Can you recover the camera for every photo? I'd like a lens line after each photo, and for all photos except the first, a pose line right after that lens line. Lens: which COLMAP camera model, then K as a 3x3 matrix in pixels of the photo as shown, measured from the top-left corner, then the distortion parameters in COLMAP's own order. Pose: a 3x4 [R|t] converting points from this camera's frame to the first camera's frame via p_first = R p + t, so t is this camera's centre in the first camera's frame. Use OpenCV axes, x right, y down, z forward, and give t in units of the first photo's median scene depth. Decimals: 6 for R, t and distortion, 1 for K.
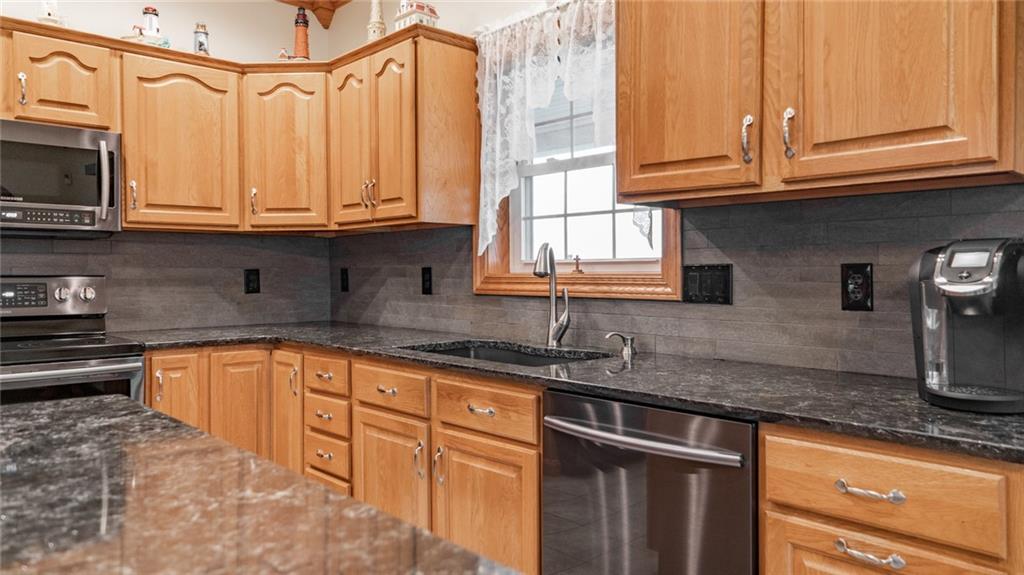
lens RADIAL K [[701.4, 0, 512.0], [0, 701.4, 287.5], [0, 0, 1]] dist [0.022433, 0.000762]
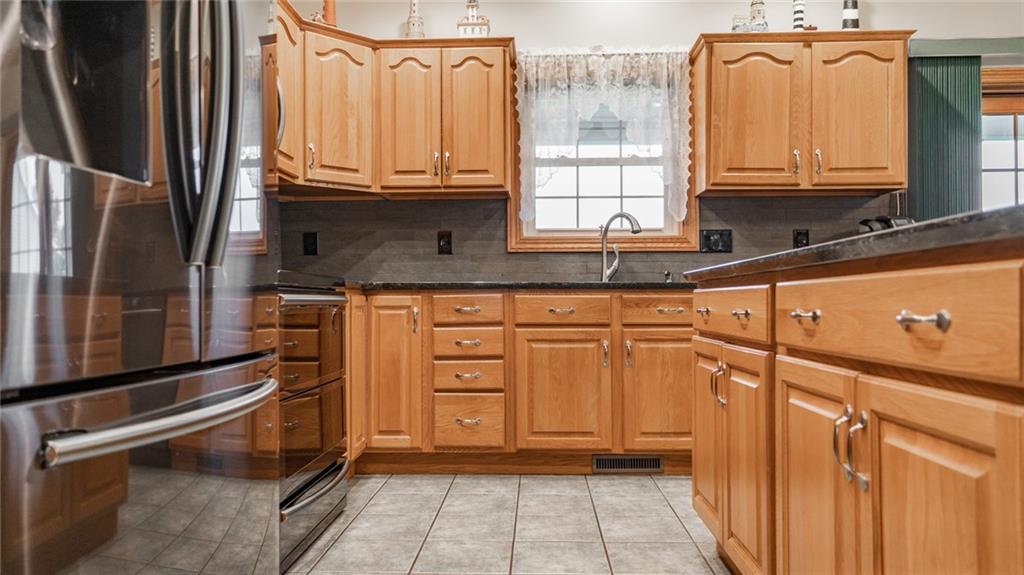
lens RADIAL K [[701.4, 0, 512.0], [0, 701.4, 287.5], [0, 0, 1]] dist [0.022433, 0.000762]
pose [[0.722308, 0.009008, 0.691513, -0.998703], [0.014073, 0.999517, -0.027720, 0.116724], [-0.691429, 0.029754, 0.721832, 0.077781]]
